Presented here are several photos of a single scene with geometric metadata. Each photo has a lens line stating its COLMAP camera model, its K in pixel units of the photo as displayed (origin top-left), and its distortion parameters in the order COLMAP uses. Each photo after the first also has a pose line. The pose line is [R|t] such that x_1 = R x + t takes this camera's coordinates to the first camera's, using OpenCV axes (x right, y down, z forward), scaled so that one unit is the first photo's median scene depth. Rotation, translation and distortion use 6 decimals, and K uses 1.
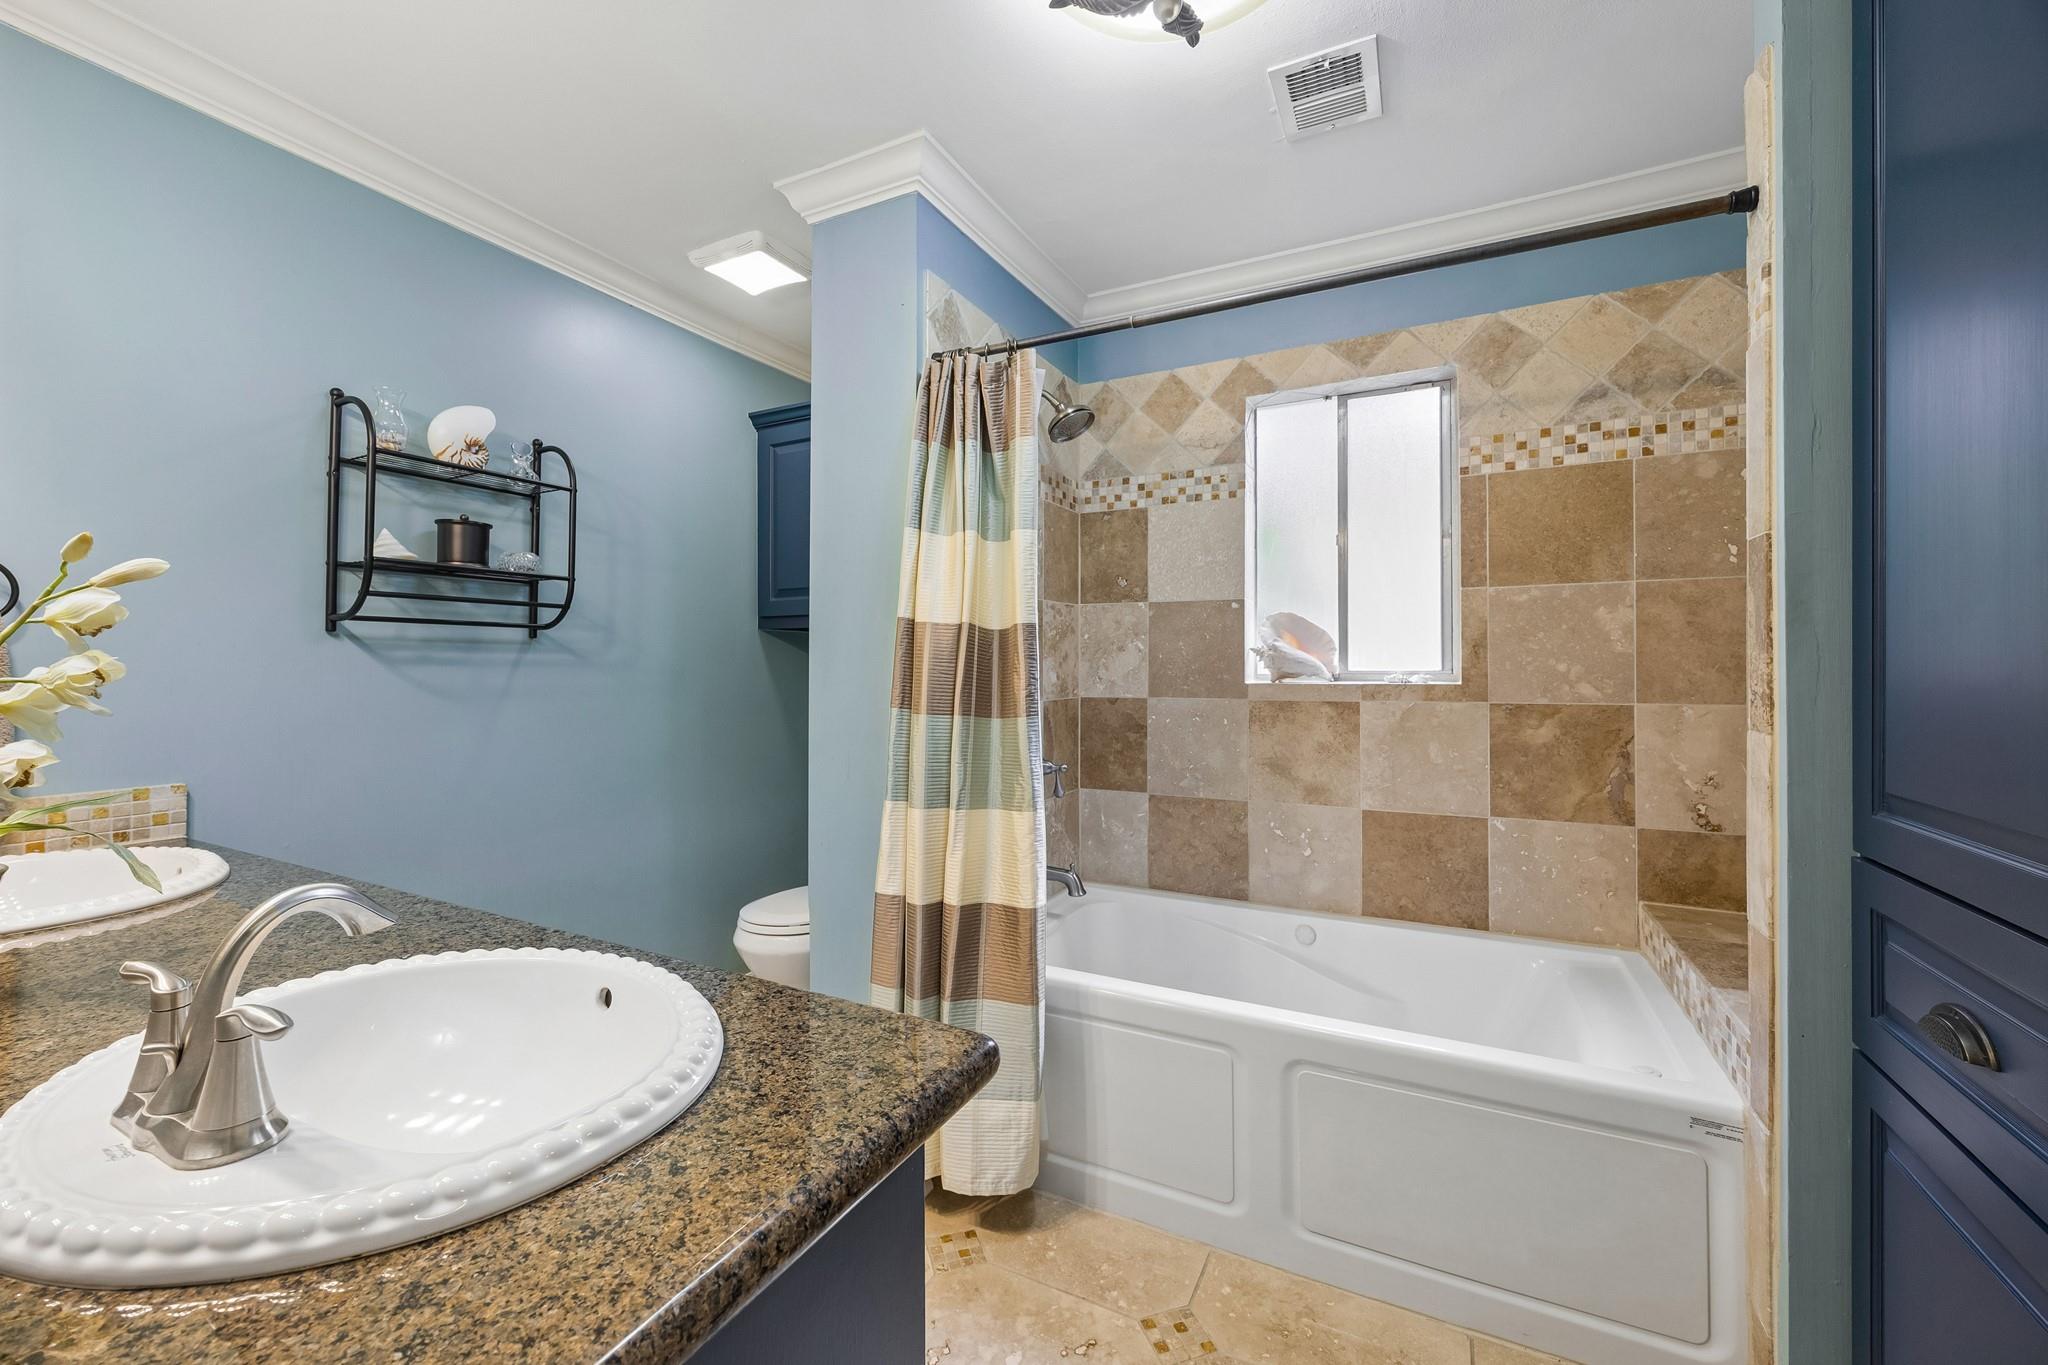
lens RADIAL K [[812.2, 0, 1020.6], [0, 812.2, 675.4], [0, 0, 1]] dist [-0.006976, 0.000307]
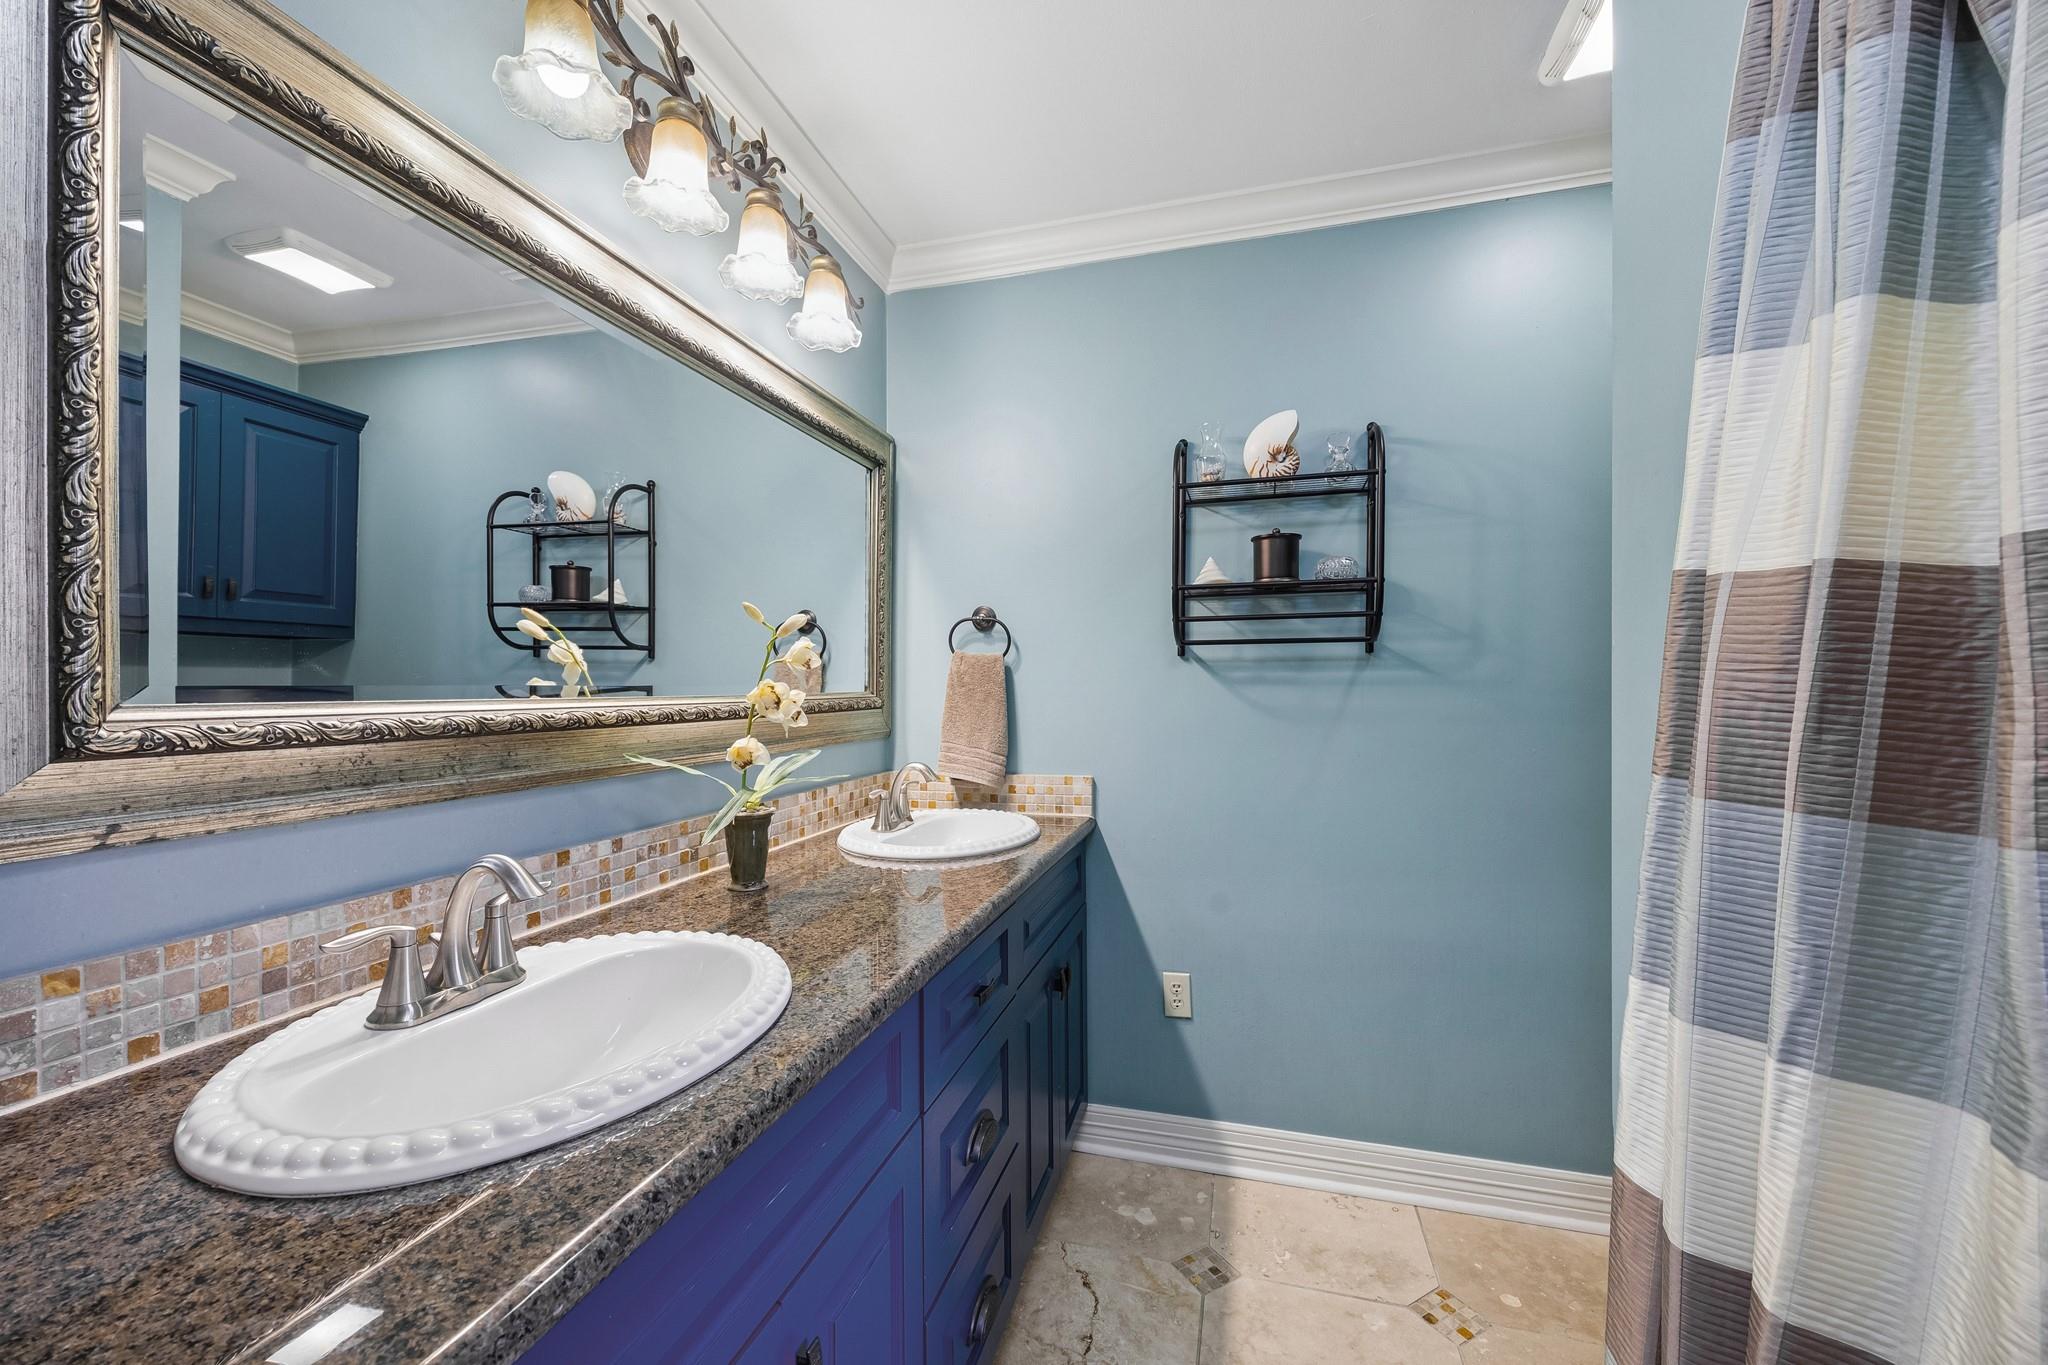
lens RADIAL K [[812.2, 0, 1019.7], [0, 812.2, 699.1], [0, 0, 1]] dist [-0.006976, 0.000307]
pose [[0.208907, 0.012379, -0.977857, 0.193519], [-0.000817, 0.999922, 0.012484, -0.007513], [0.977935, -0.001809, 0.208901, 0.502485]]
